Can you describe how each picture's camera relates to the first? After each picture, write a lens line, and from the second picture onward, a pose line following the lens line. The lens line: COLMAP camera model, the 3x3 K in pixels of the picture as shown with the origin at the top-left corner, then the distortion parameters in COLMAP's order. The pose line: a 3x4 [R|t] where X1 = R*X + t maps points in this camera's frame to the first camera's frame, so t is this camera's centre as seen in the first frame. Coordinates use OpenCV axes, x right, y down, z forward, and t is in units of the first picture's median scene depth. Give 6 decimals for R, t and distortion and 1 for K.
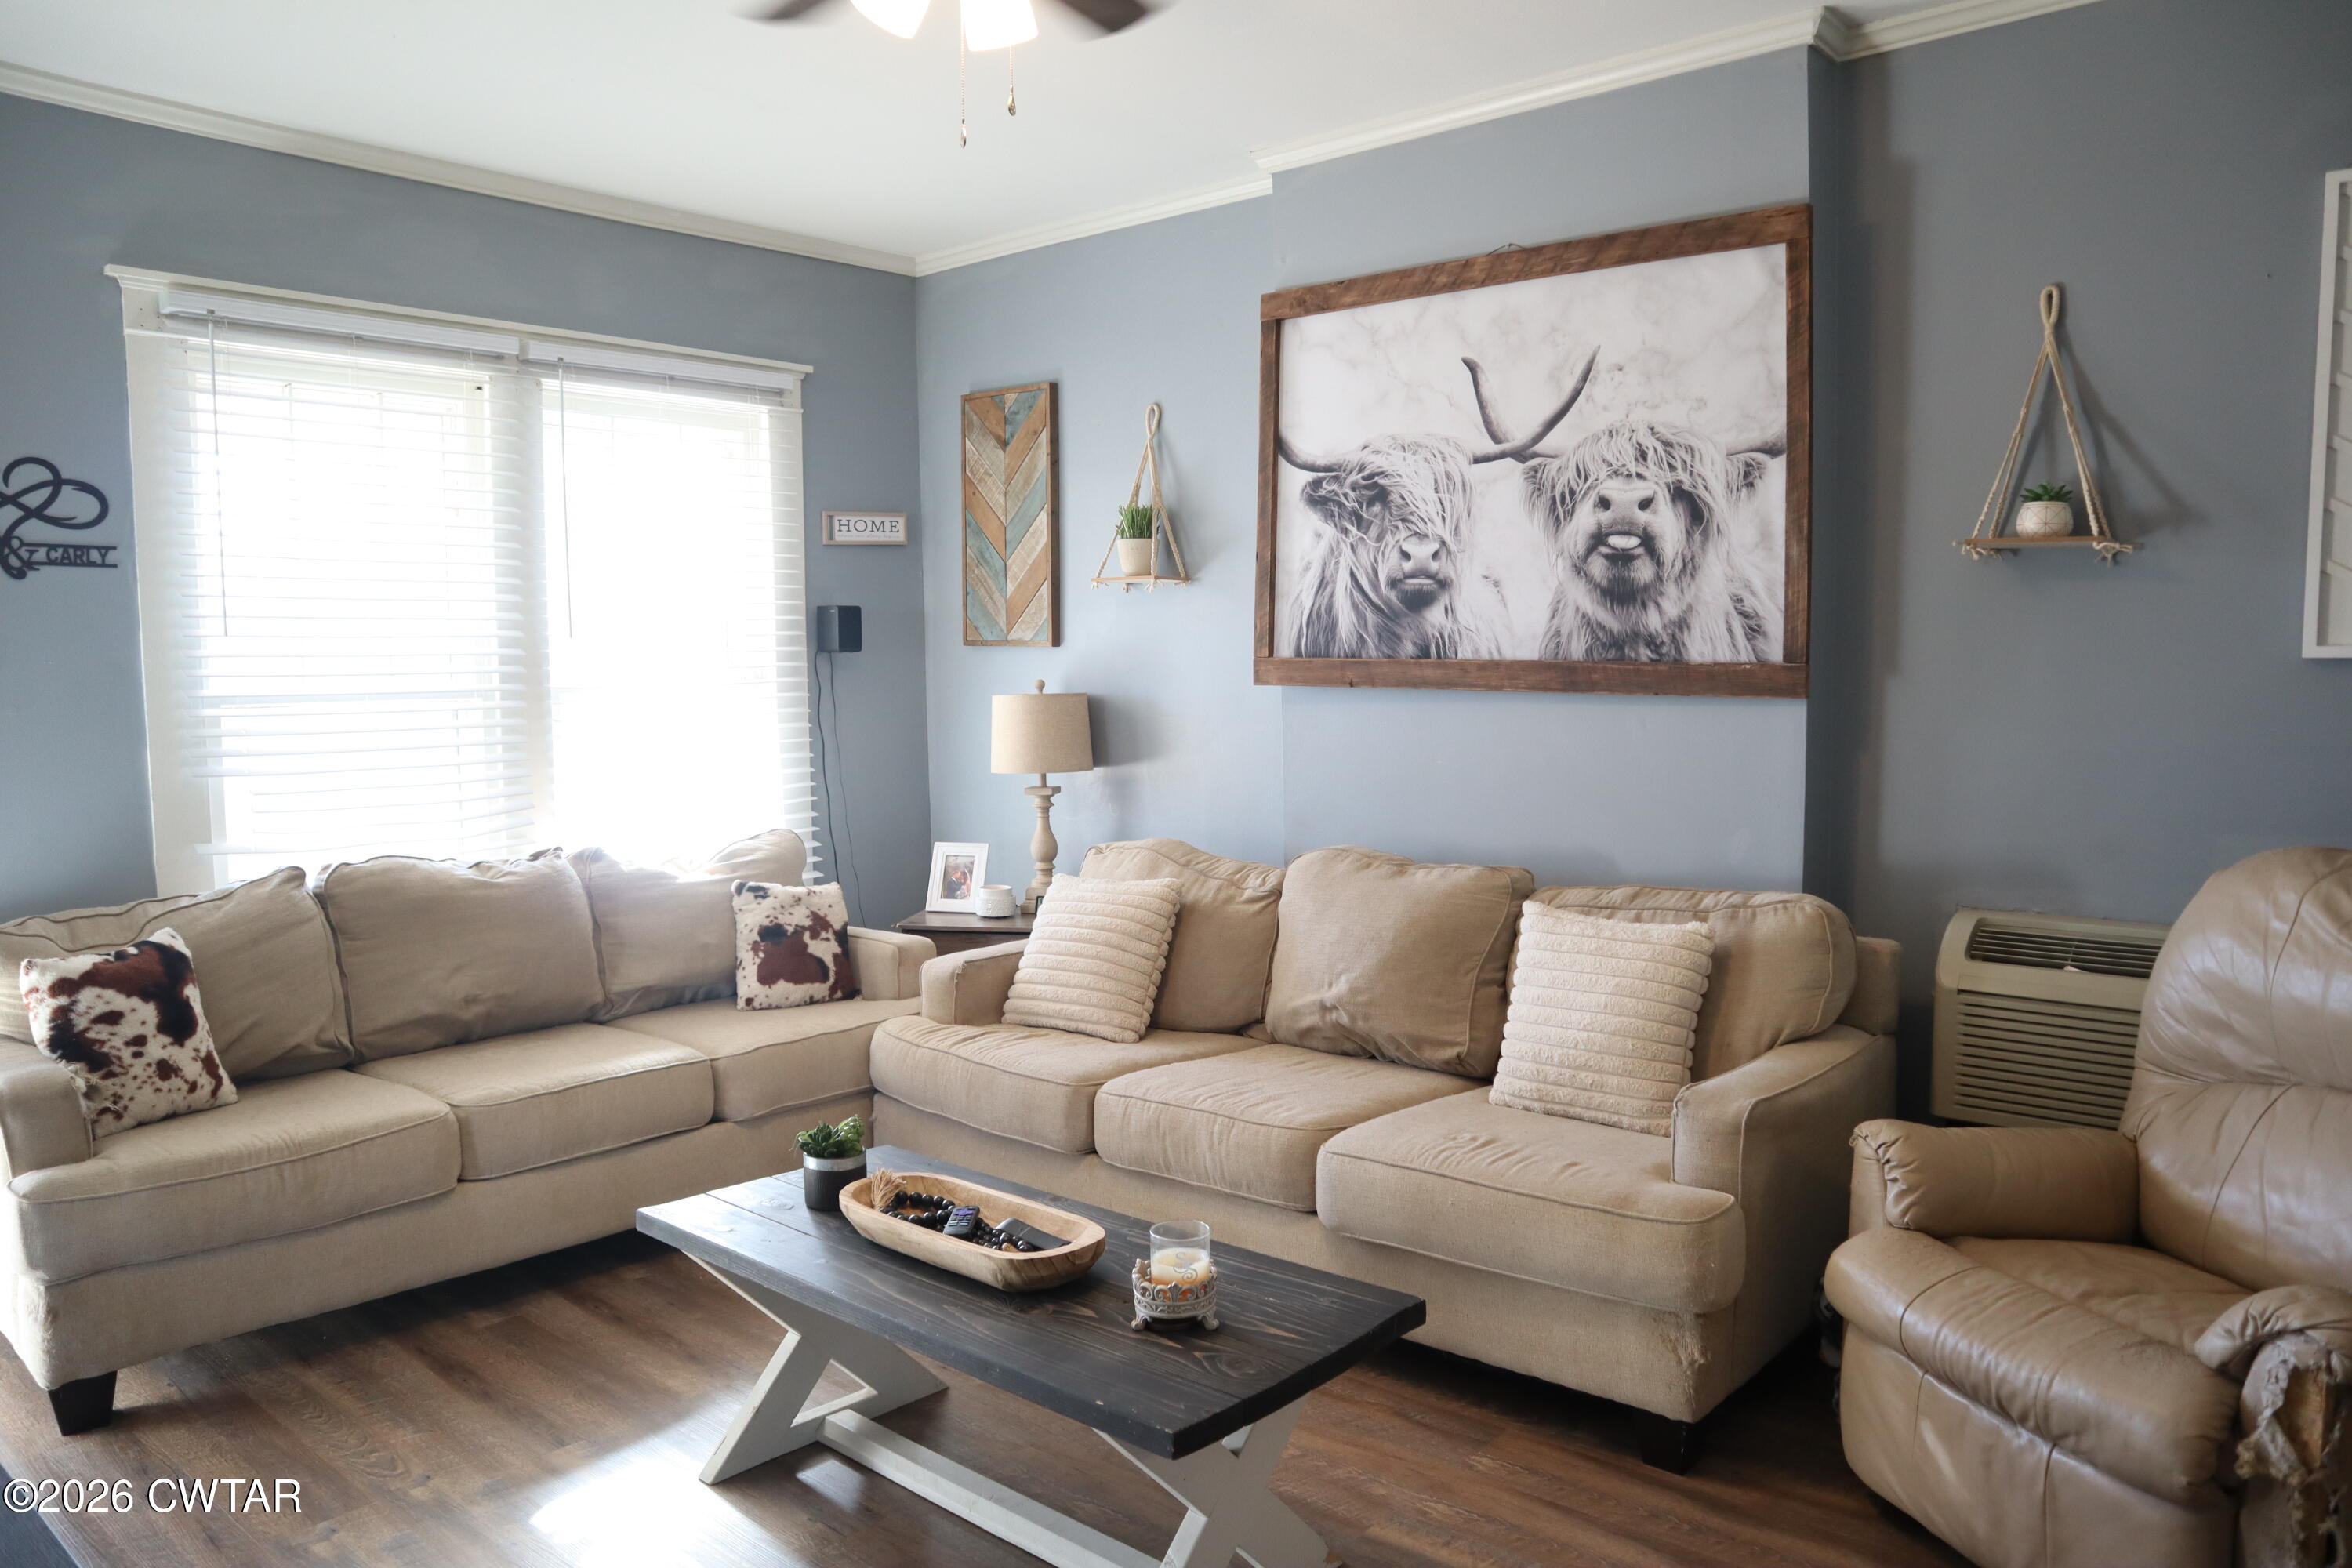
lens RADIAL K [[1642.0, 0, 1192.4], [0, 1642.0, 796.4], [0, 0, 1]] dist [-0.121545, 0.077804]
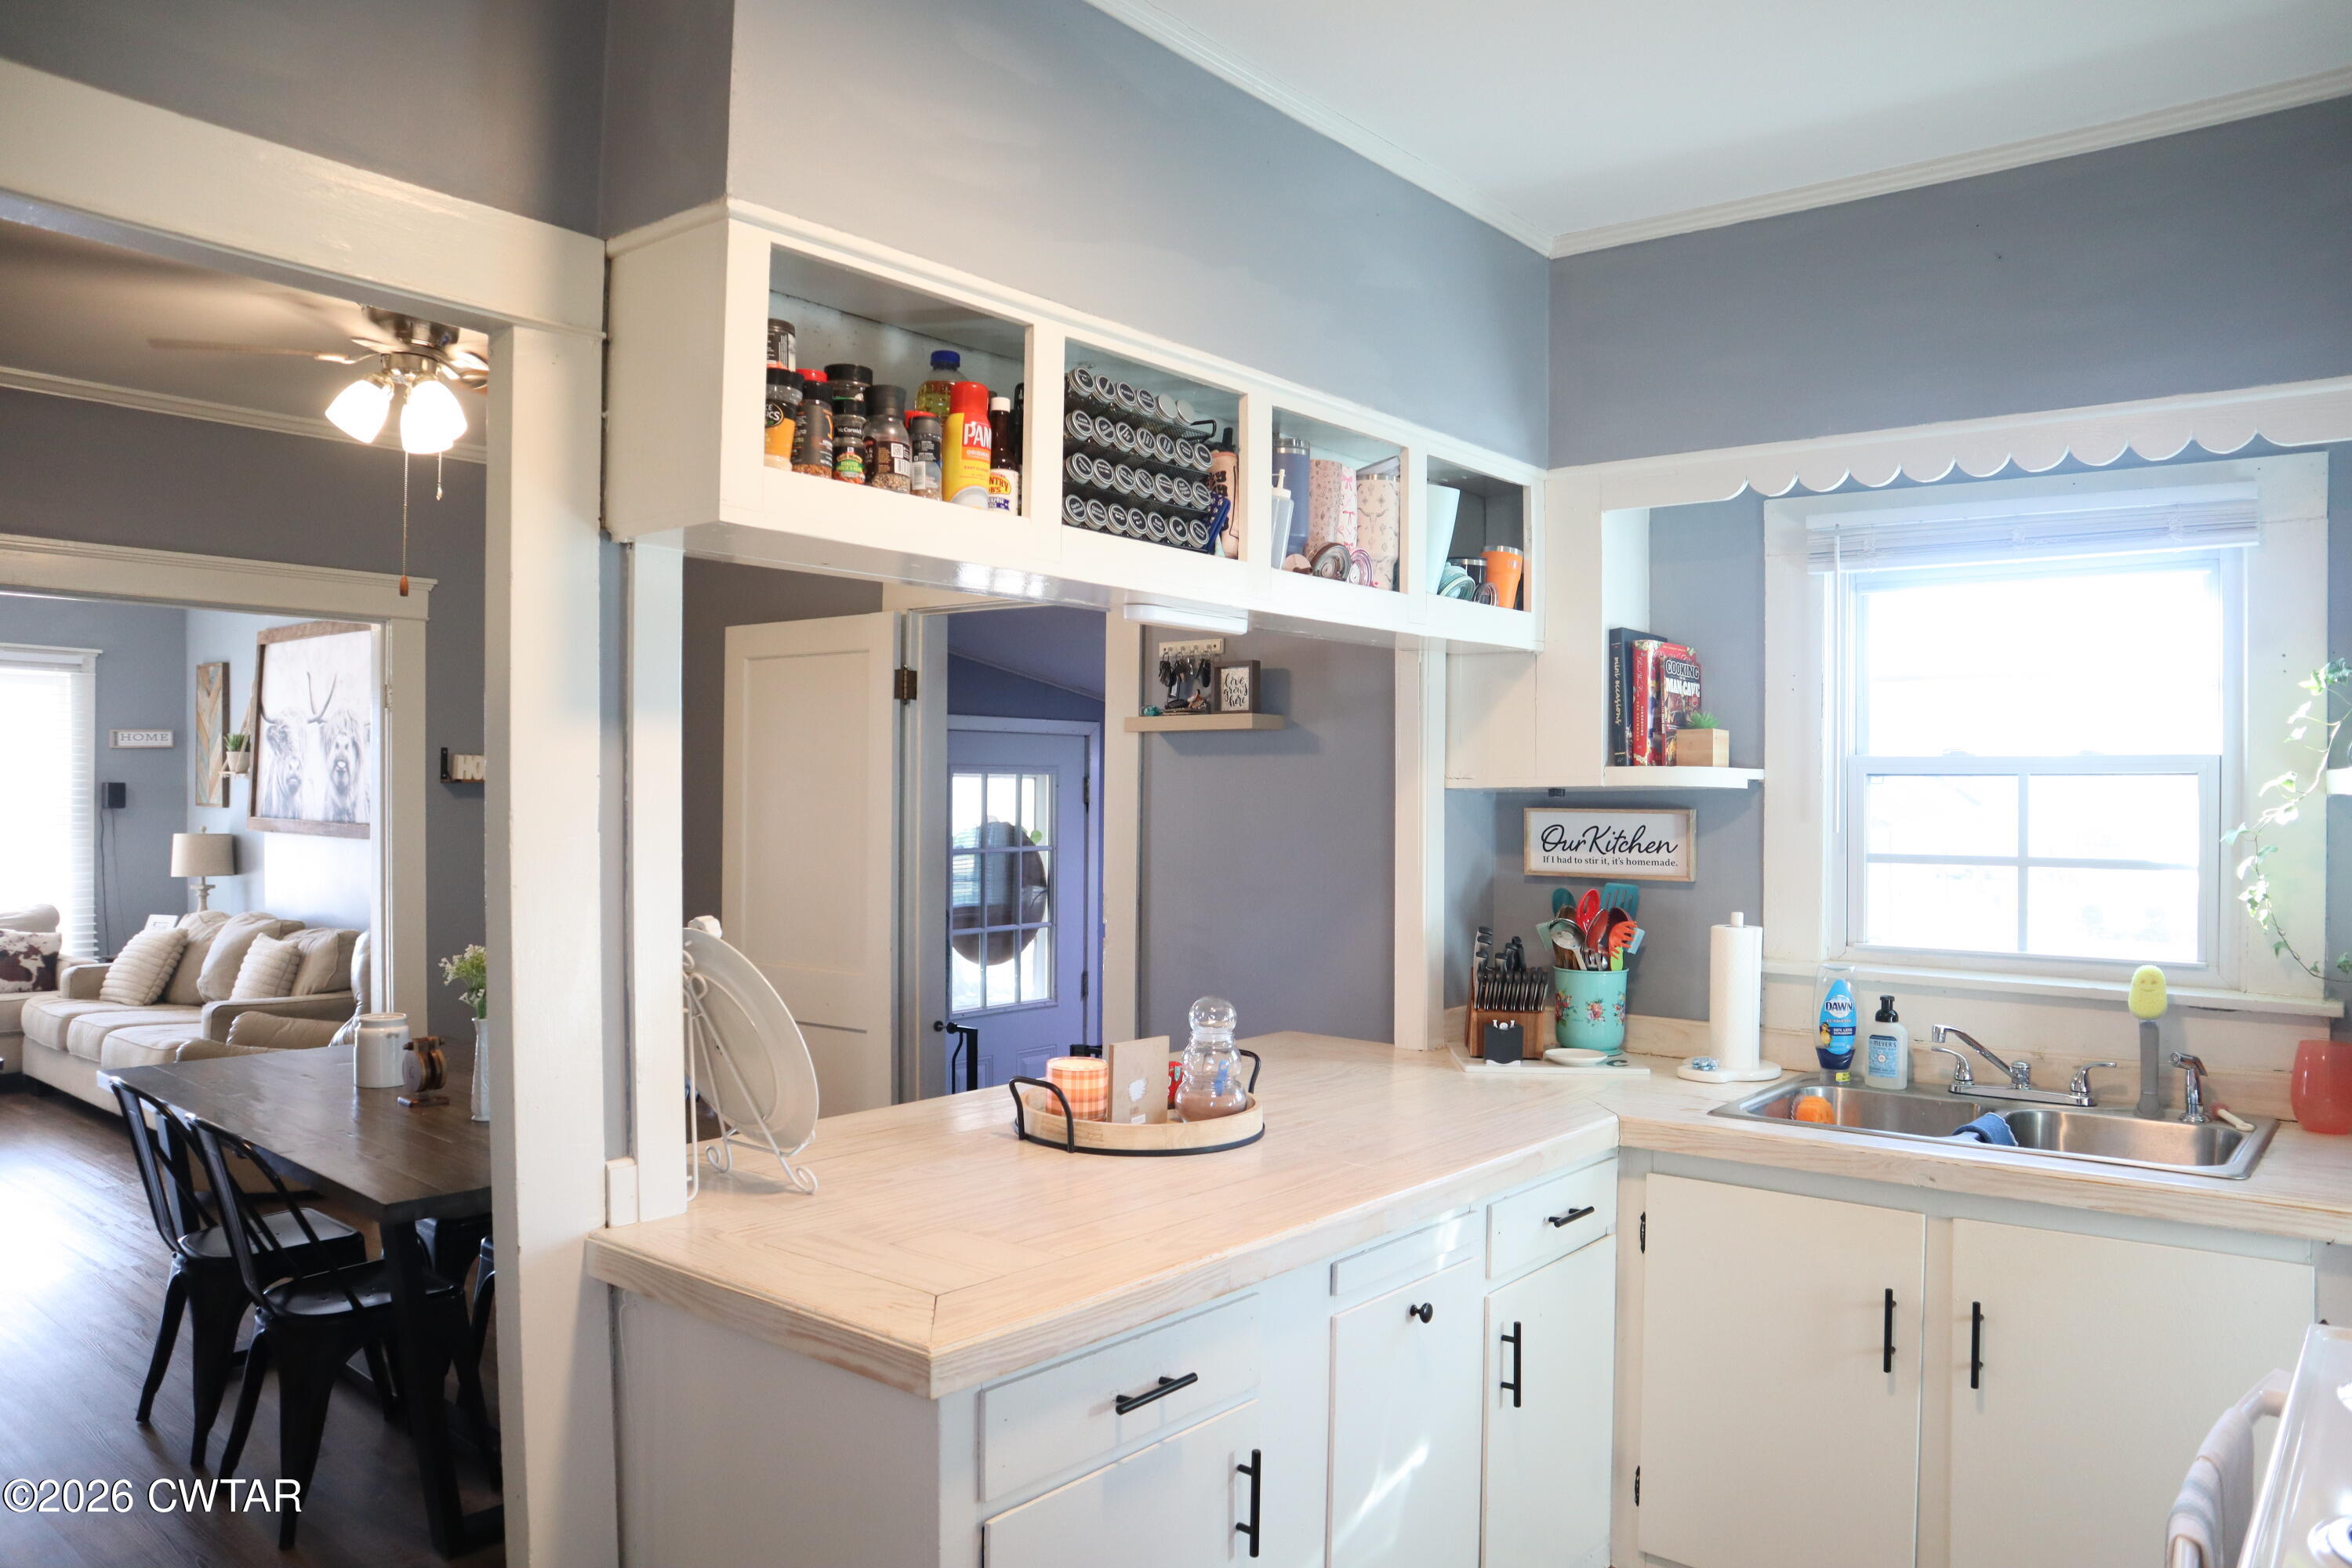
lens RADIAL K [[1642.0, 0, 1176.4], [0, 1642.0, 788.3], [0, 0, 1]] dist [-0.121545, 0.077804]
pose [[0.999787, 0.013662, 0.015442, 1.101801], [-0.012182, 0.995668, -0.092181, 0.042293], [-0.016635, 0.091974, 0.995622, -0.892471]]
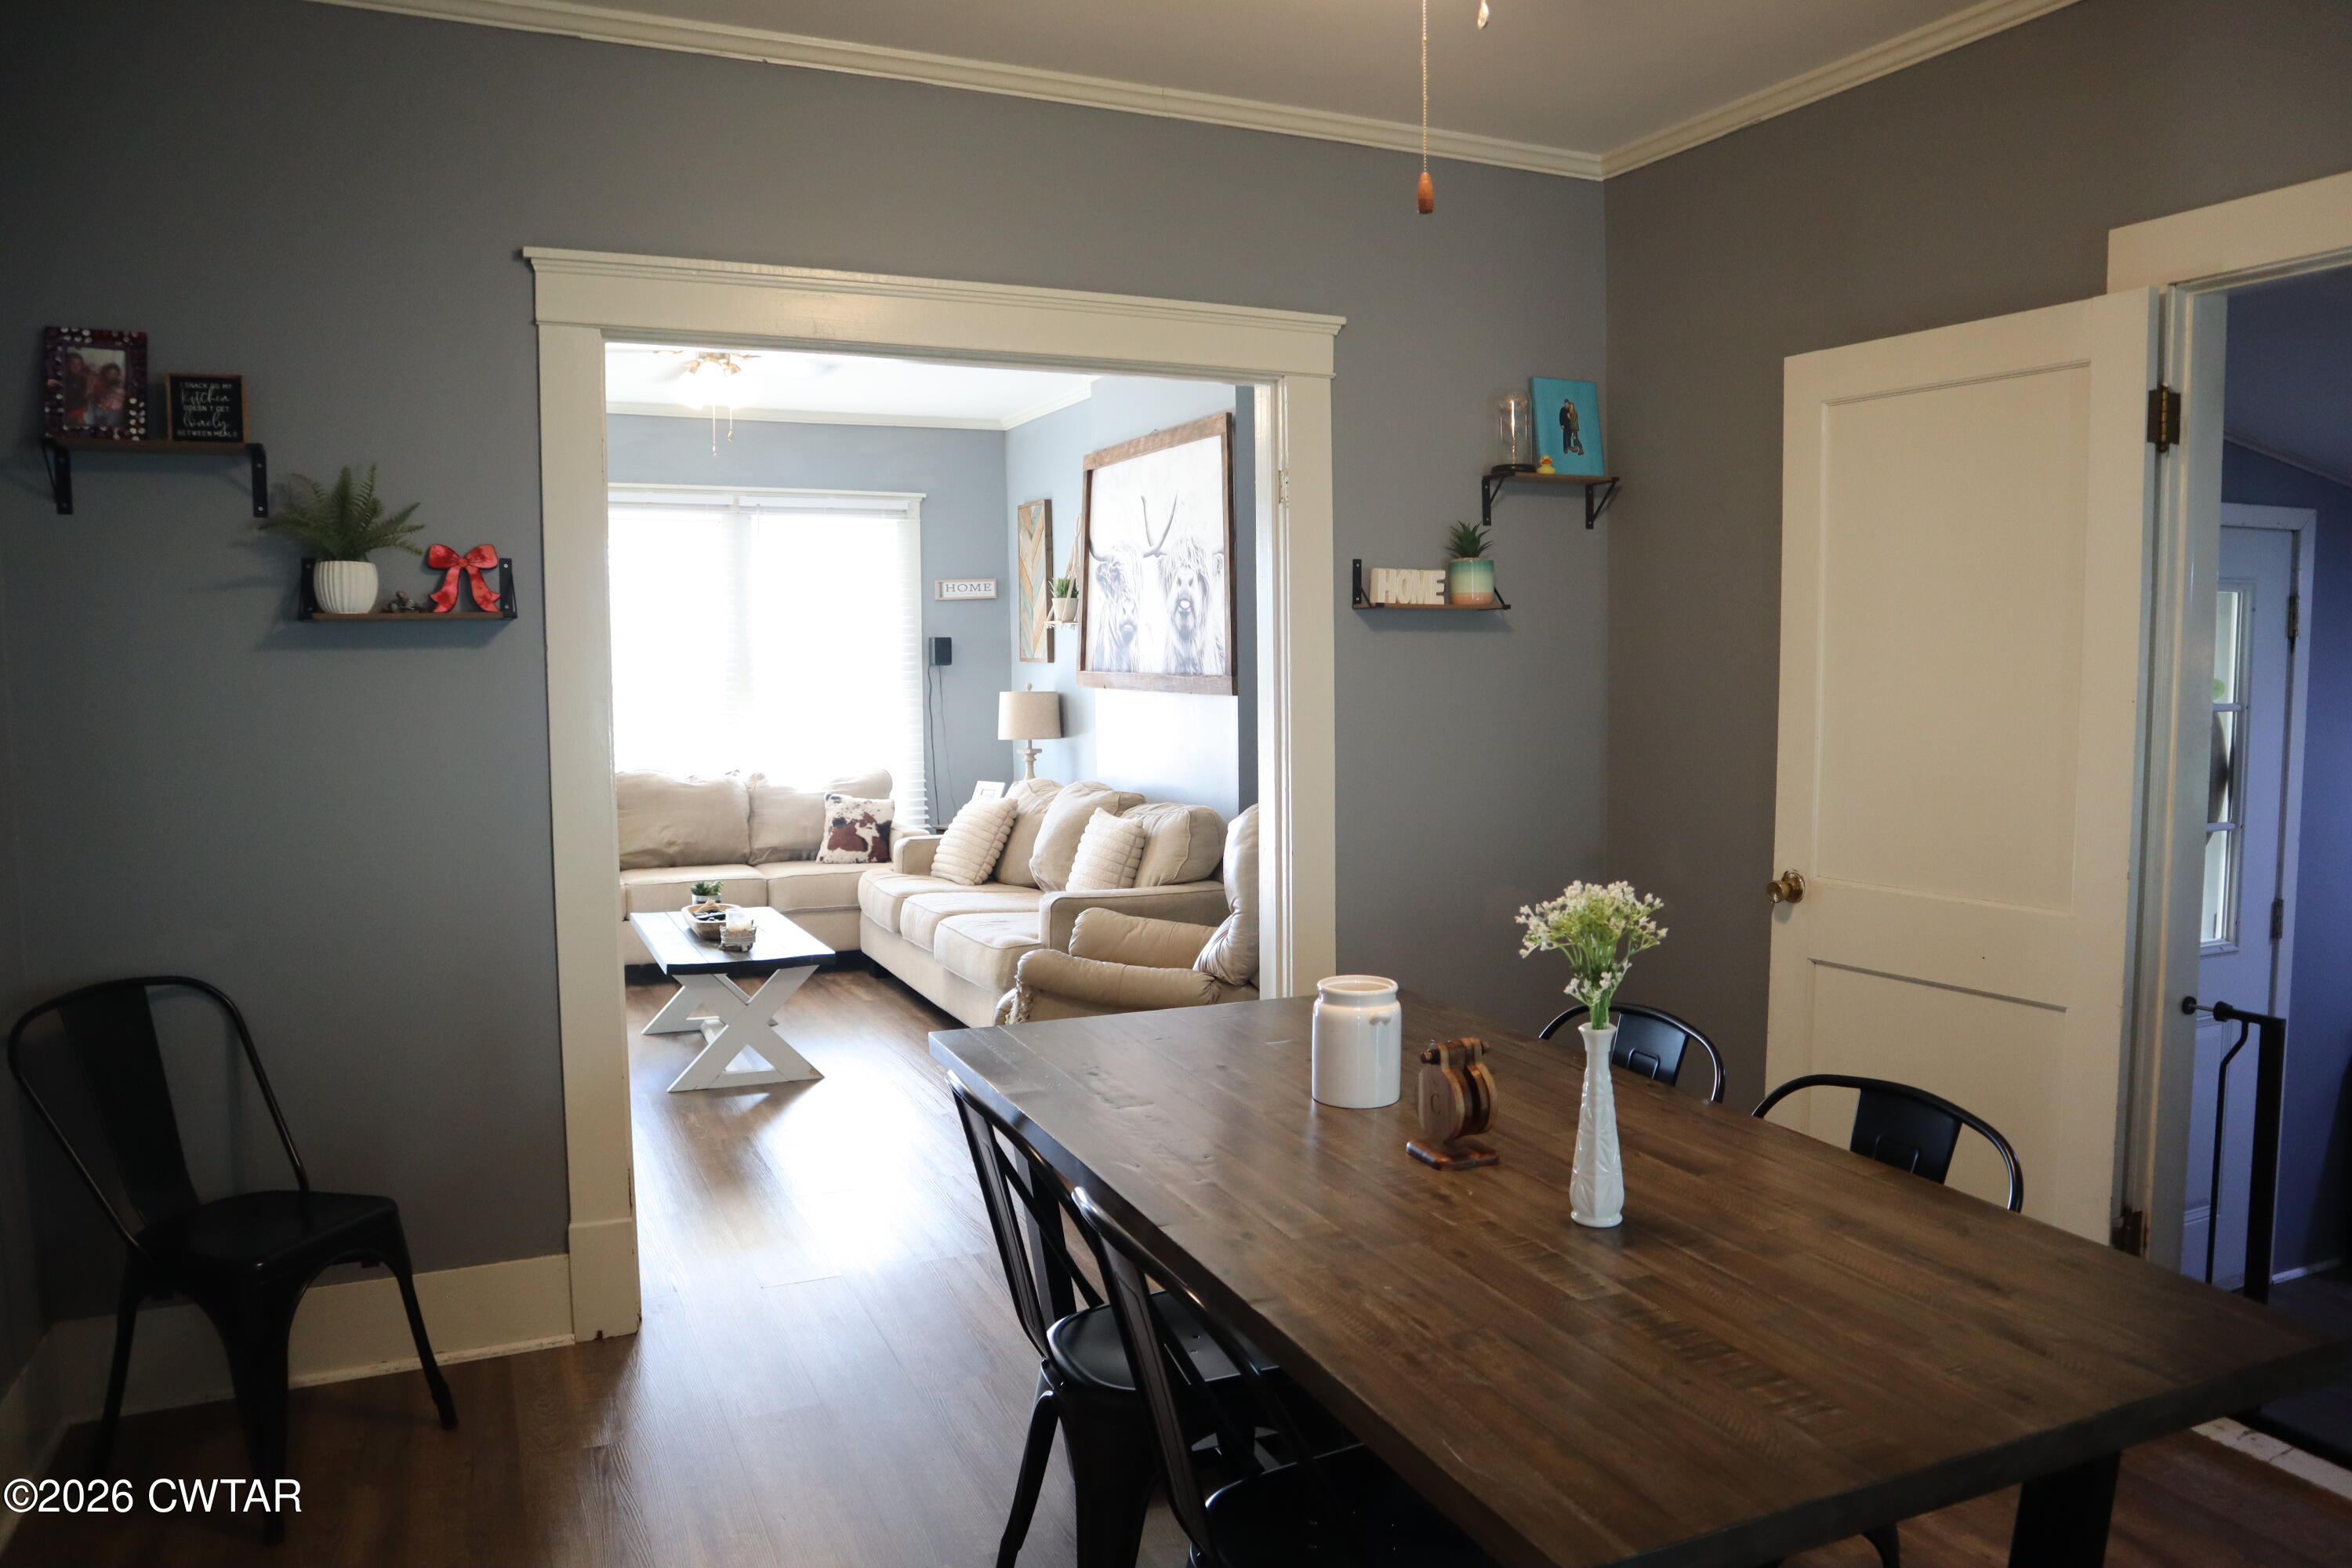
lens RADIAL K [[1642.0, 0, 1187.6], [0, 1642.0, 791.3], [0, 0, 1]] dist [-0.121545, 0.077804]
pose [[0.910194, 0.036144, -0.412603, 0.834269], [-0.038288, 0.999262, 0.003072, 0.029571], [0.412409, 0.013001, 0.910906, -0.483773]]
